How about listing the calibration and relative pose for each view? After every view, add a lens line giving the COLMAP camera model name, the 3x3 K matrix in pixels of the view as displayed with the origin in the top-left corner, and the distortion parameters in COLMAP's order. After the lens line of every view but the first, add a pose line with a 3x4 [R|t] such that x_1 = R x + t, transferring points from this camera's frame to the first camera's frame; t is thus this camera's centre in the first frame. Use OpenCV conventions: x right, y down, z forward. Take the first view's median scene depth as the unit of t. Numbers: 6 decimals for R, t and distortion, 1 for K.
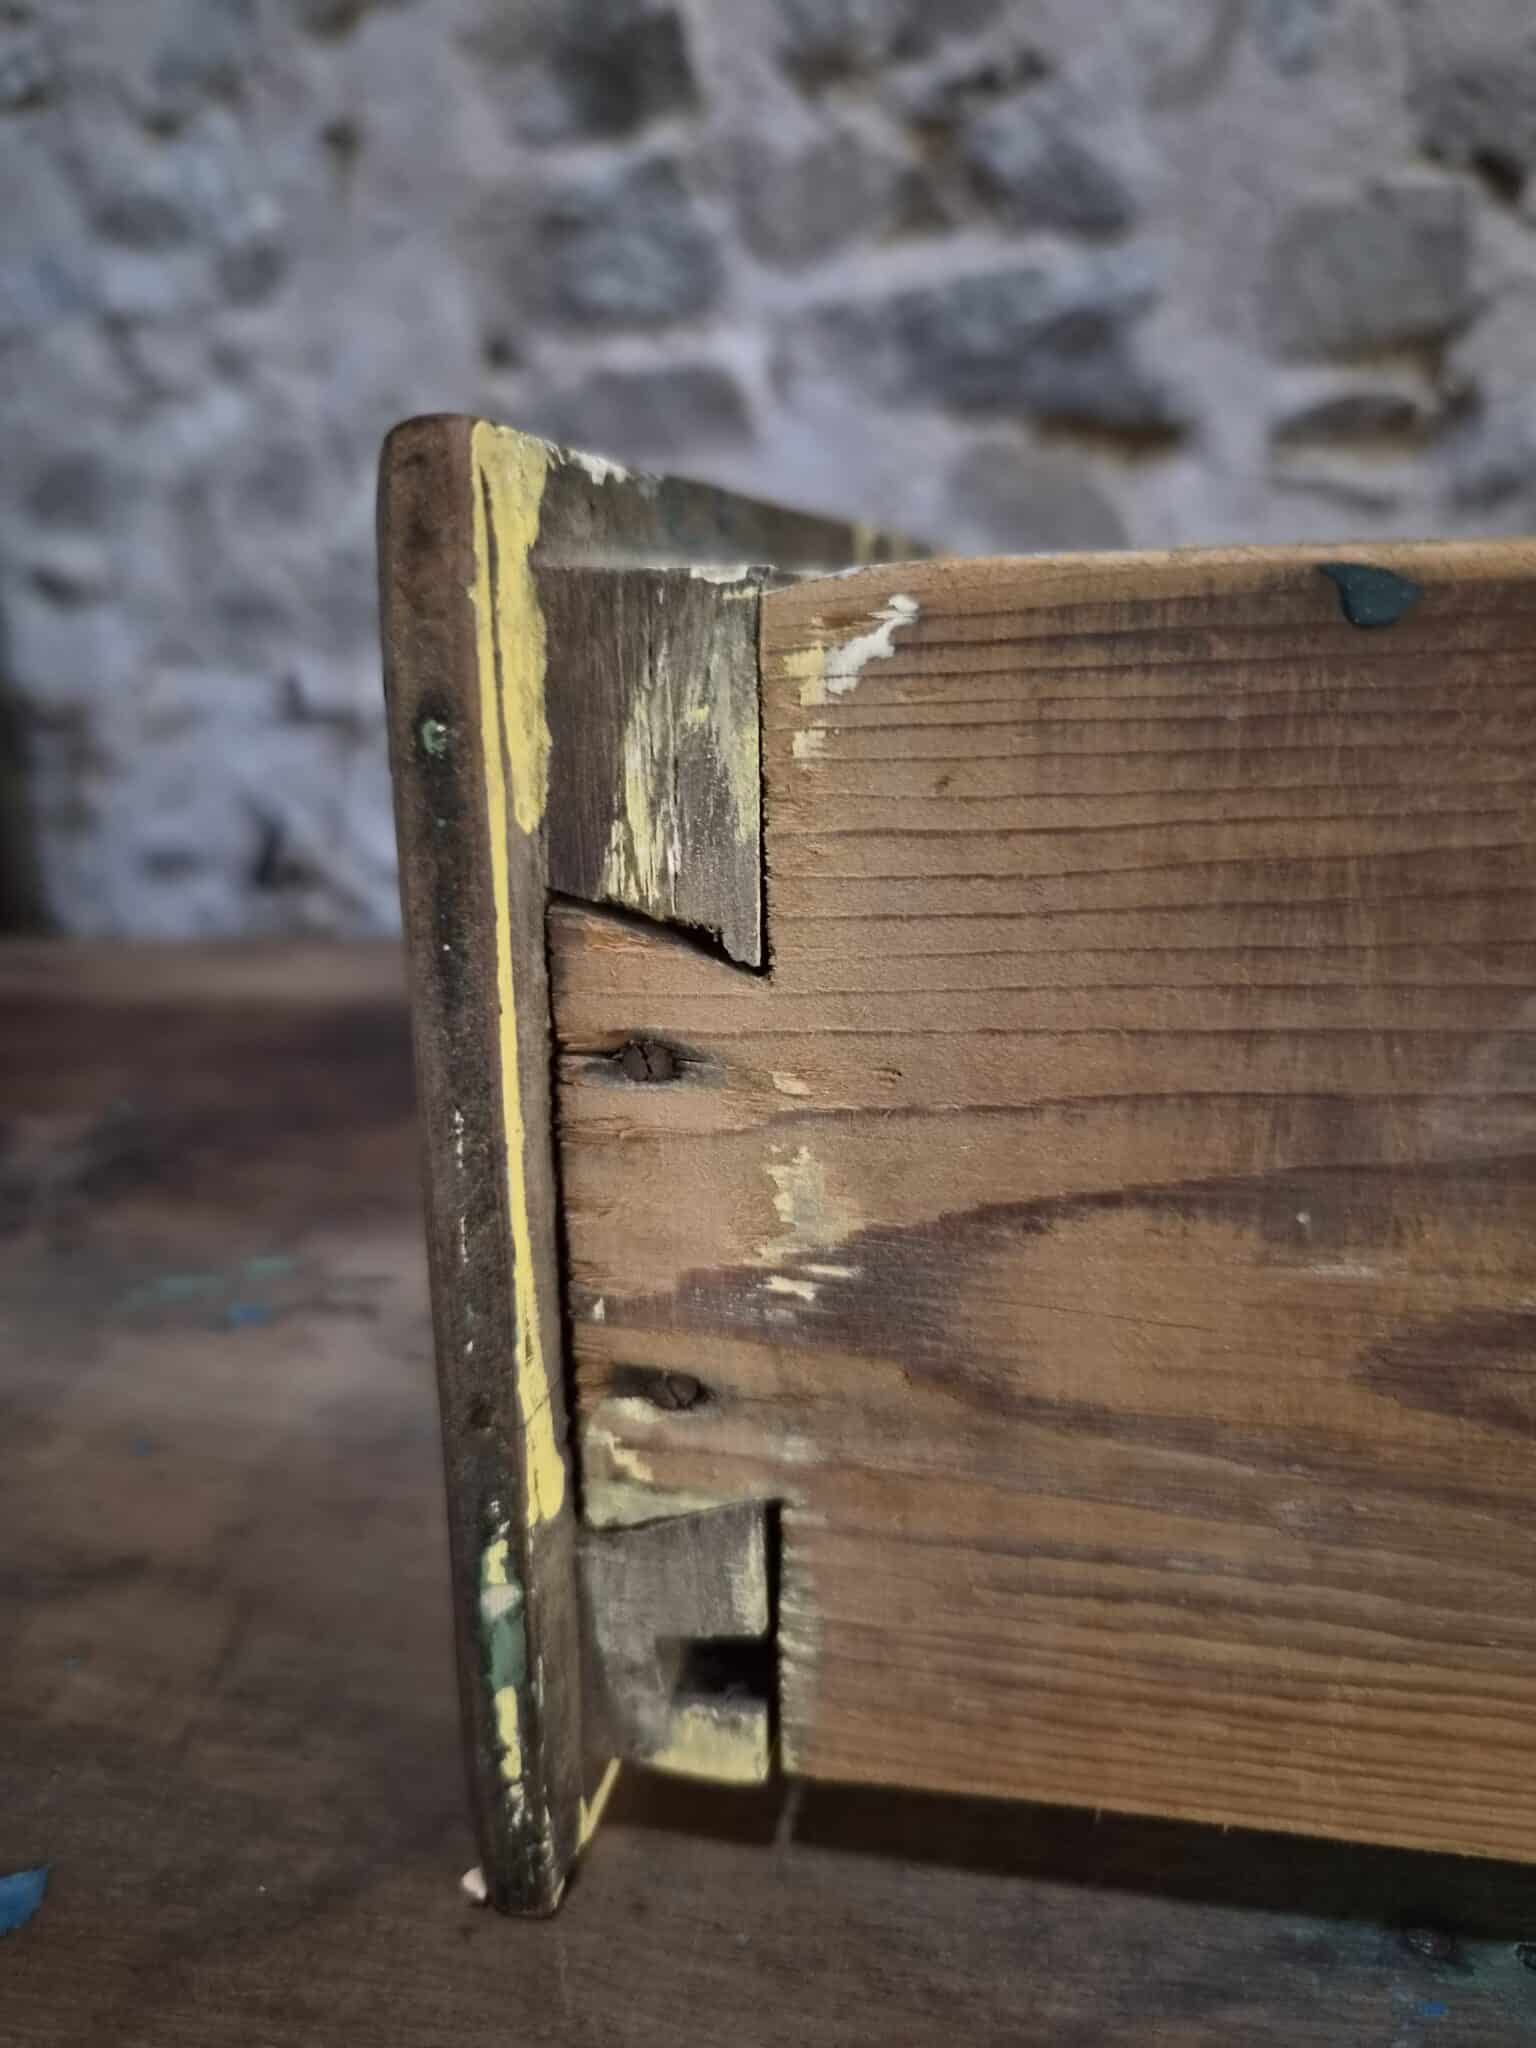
lens RADIAL K [[1447.3, 0, 776.6], [0, 1447.3, 1031.2], [0, 0, 1]] dist [-0.036665, 0.009234]
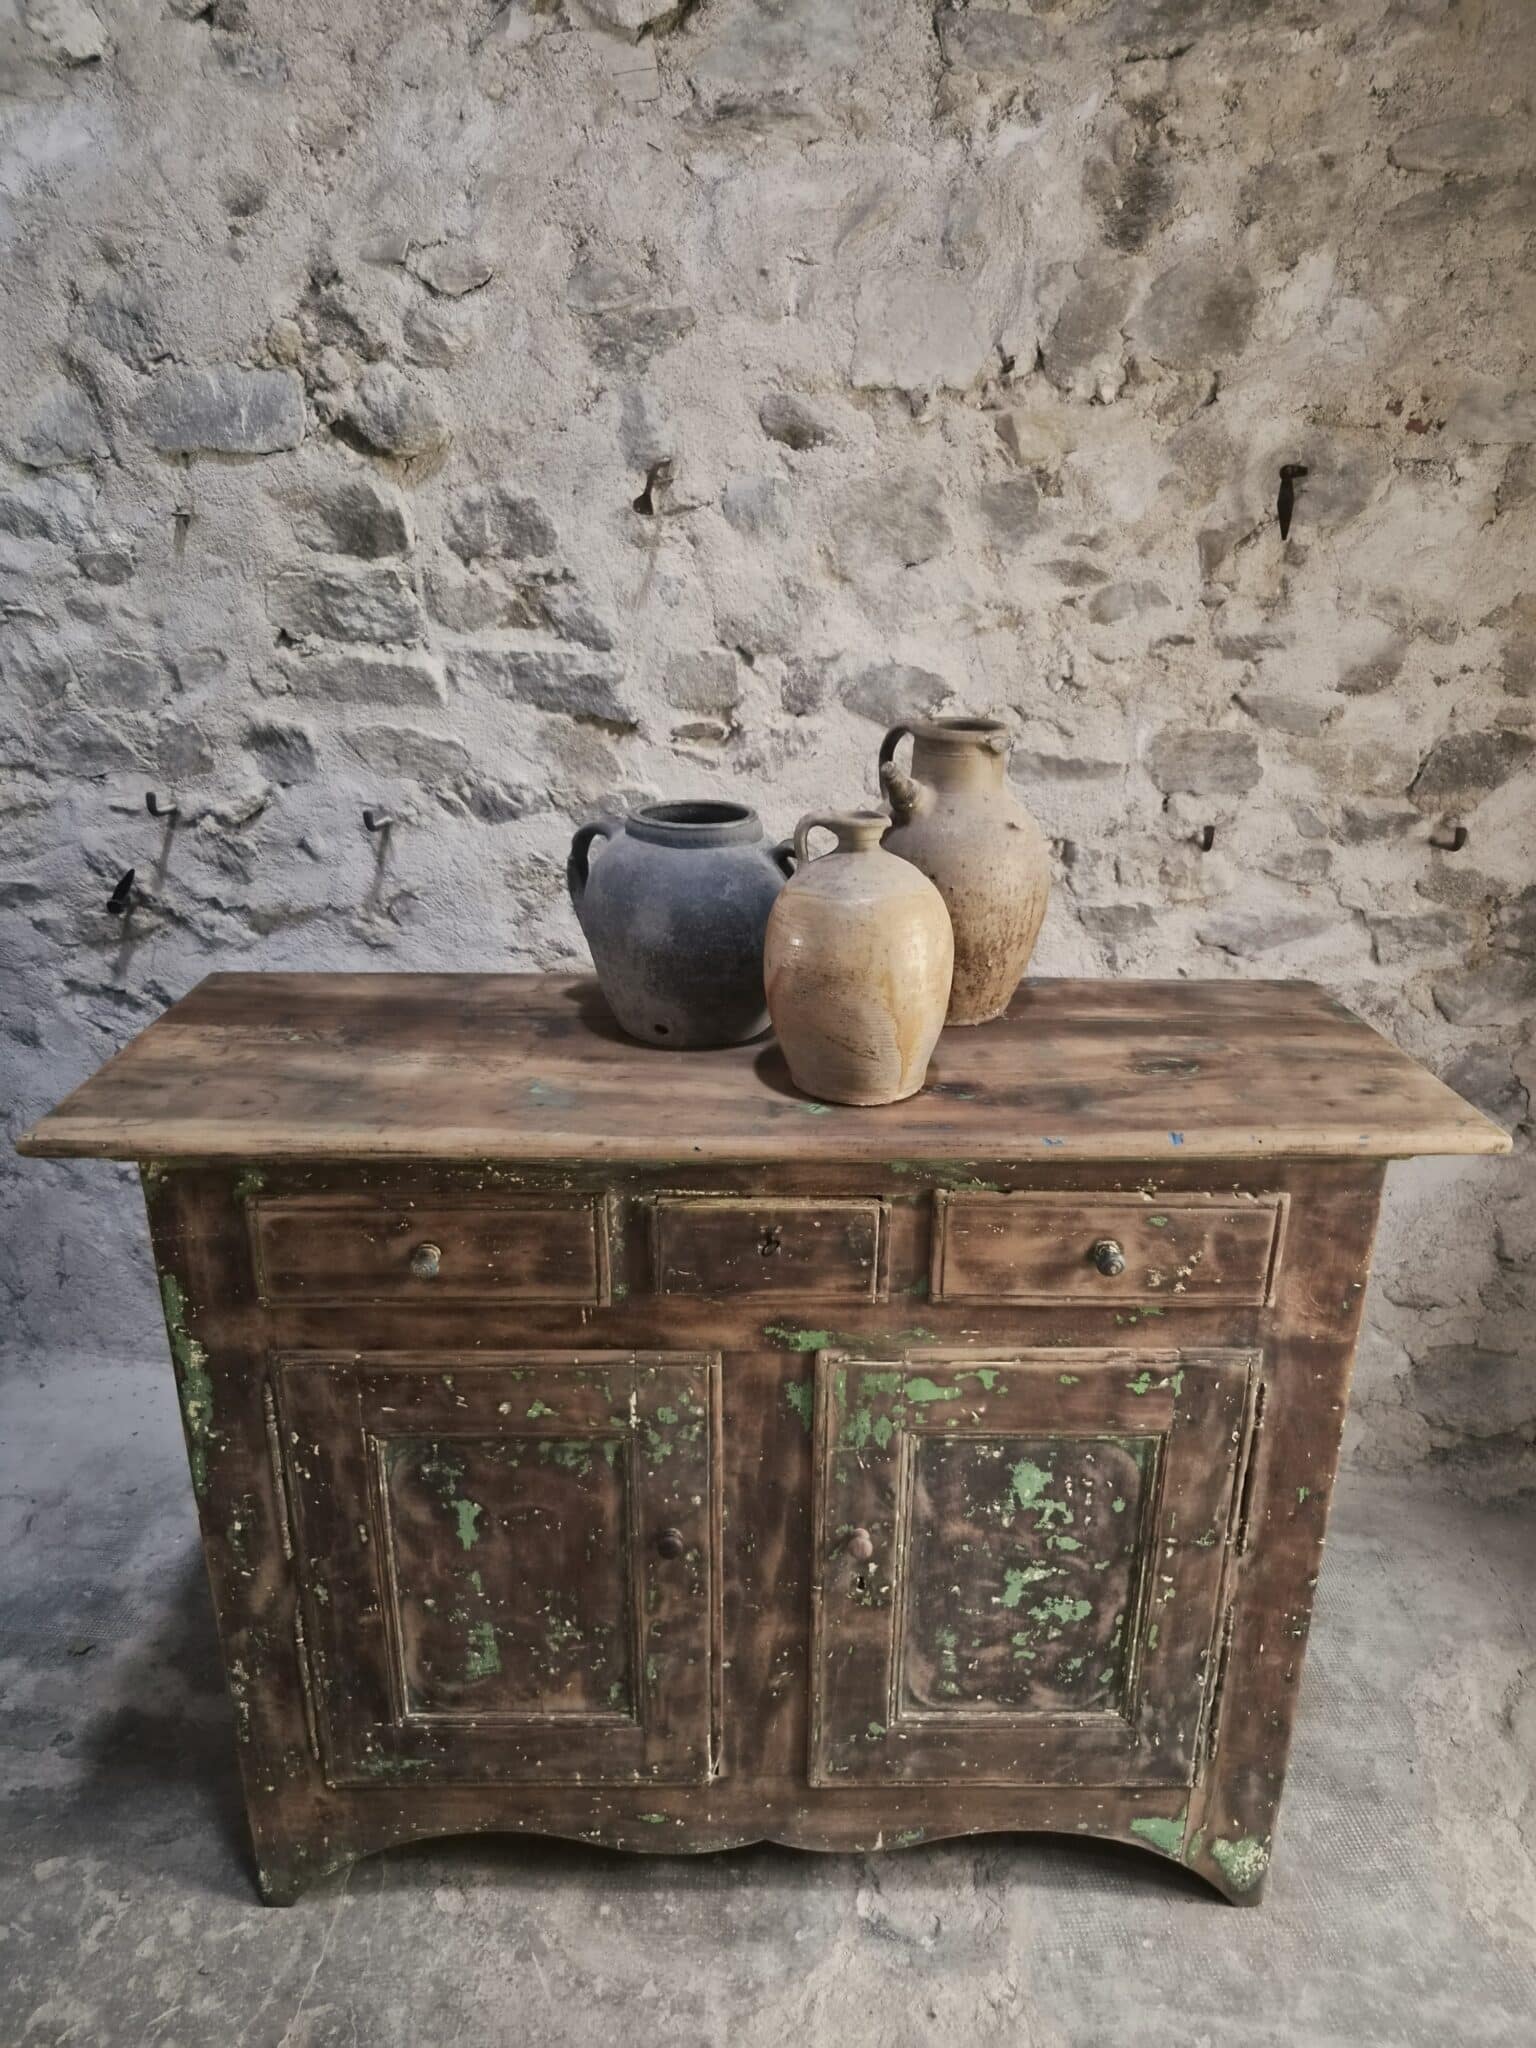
lens RADIAL K [[1387.3, 0, 777.5], [0, 1387.3, 1041.5], [0, 0, 1]] dist [0.059310, -0.050583]
pose [[0.907530, -0.101292, 0.407589, -0.474184], [0.064660, 0.992608, 0.102707, -0.091928], [-0.414979, -0.066854, 0.907371, -1.182633]]
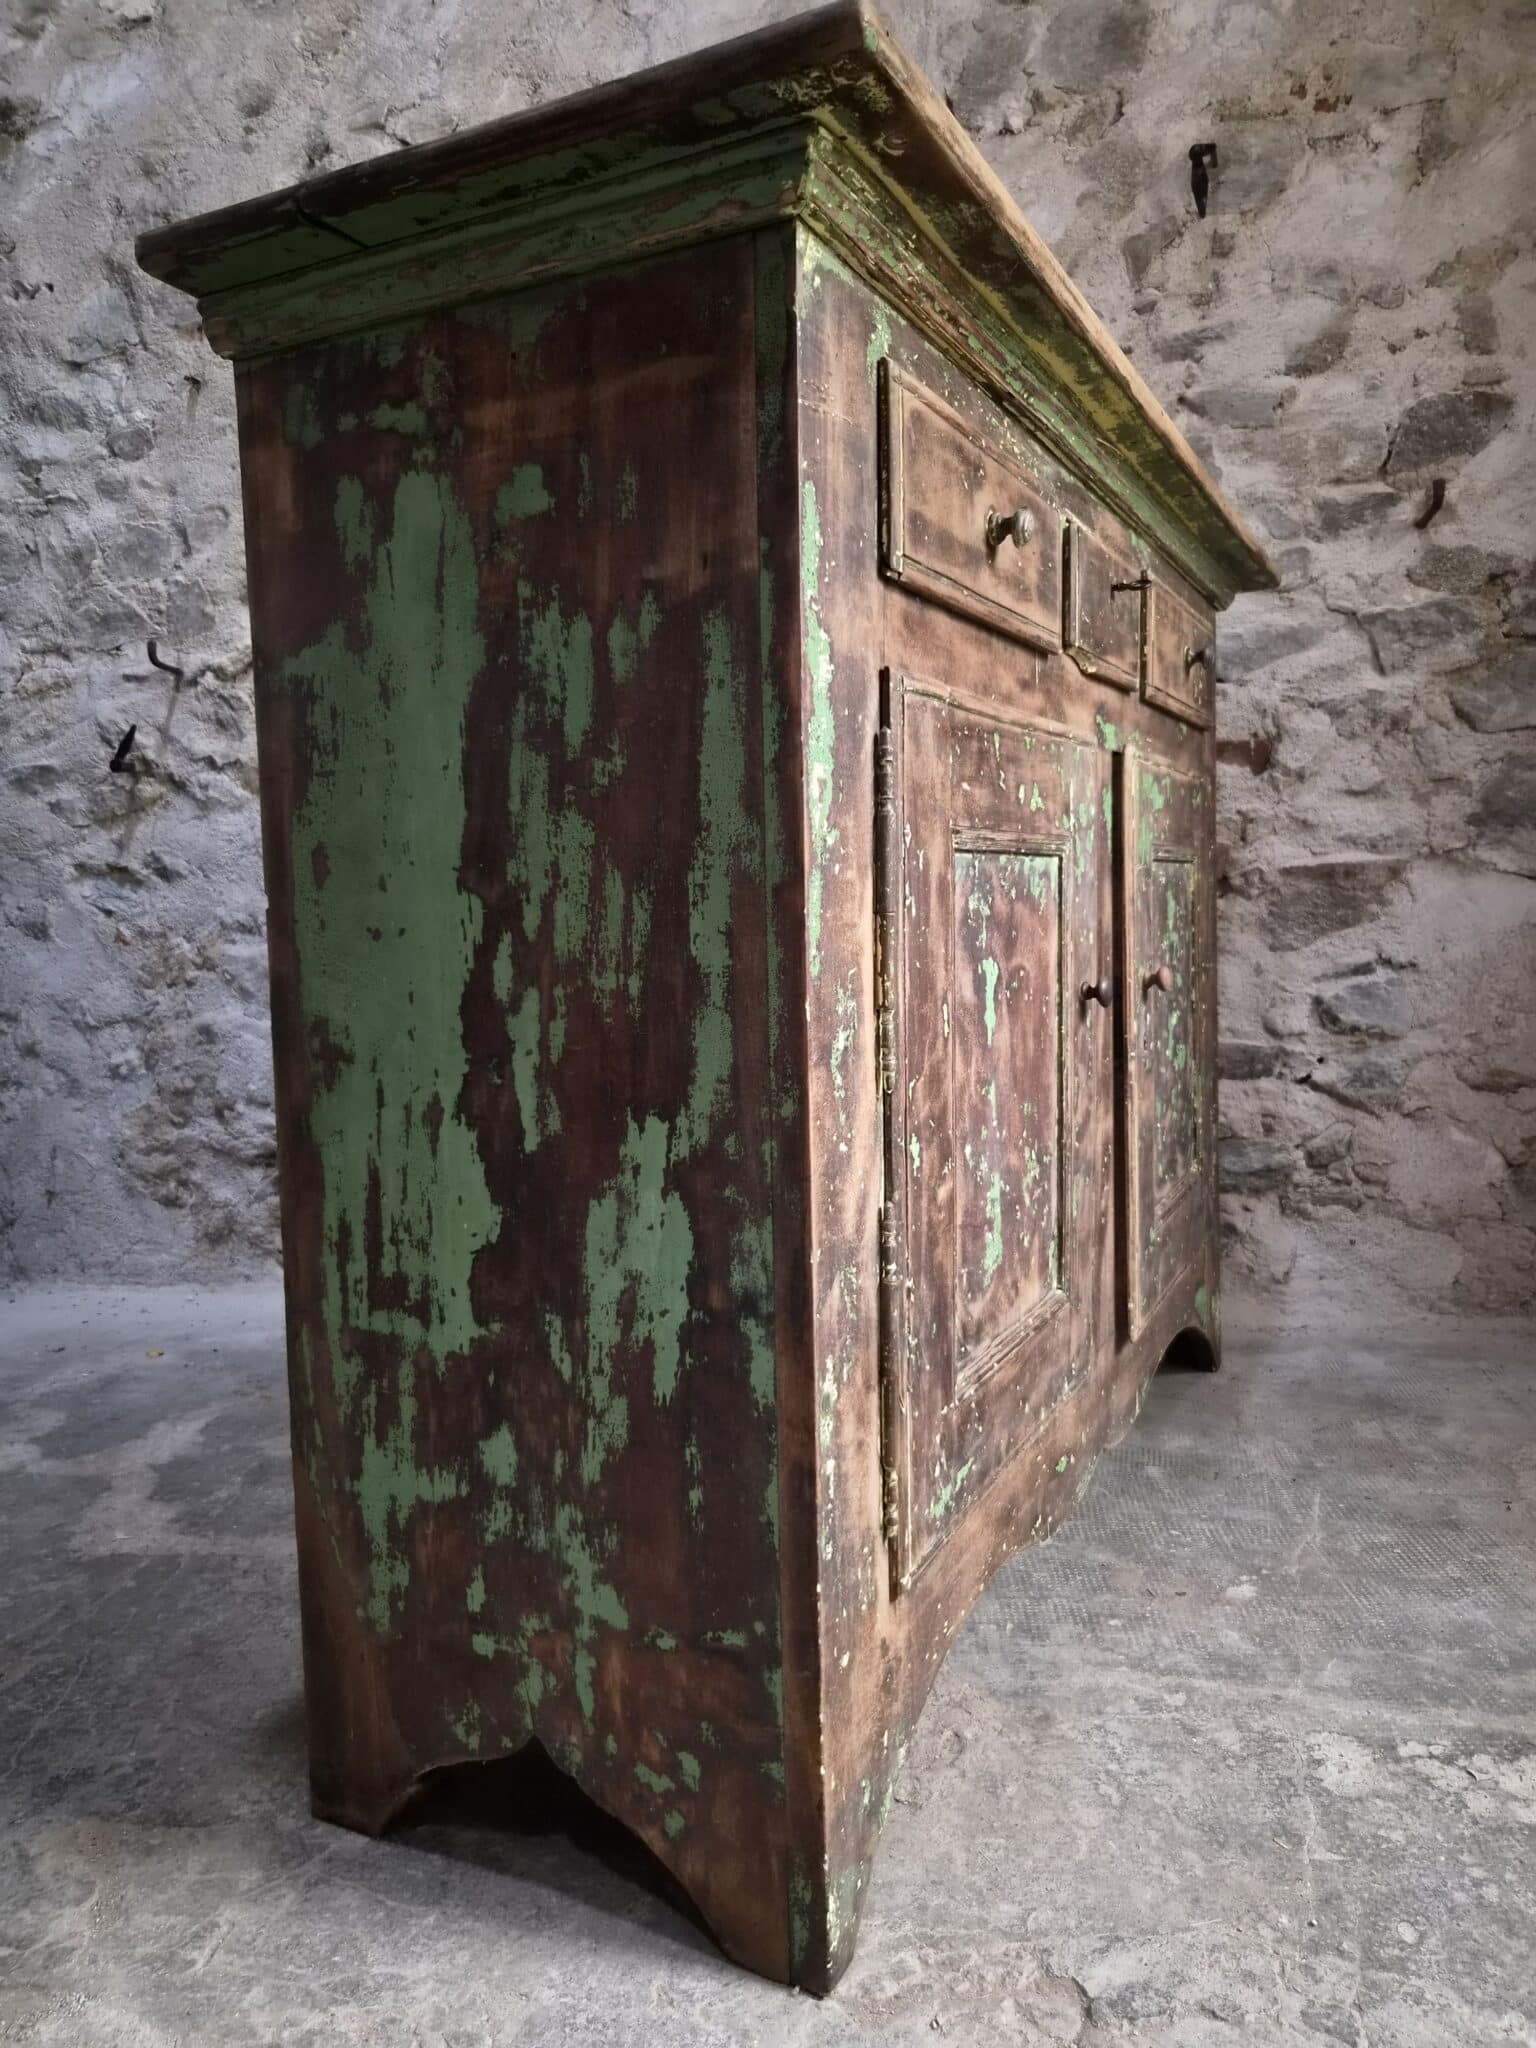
lens RADIAL K [[1387.3, 0, 787.3], [0, 1387.3, 1031.0], [0, 0, 1]] dist [0.059310, -0.050583]
pose [[0.952256, -0.027560, 0.304055, -0.153277], [0.084908, 0.980534, -0.177042, 0.815132], [-0.293257, 0.194406, 0.936059, -1.097300]]
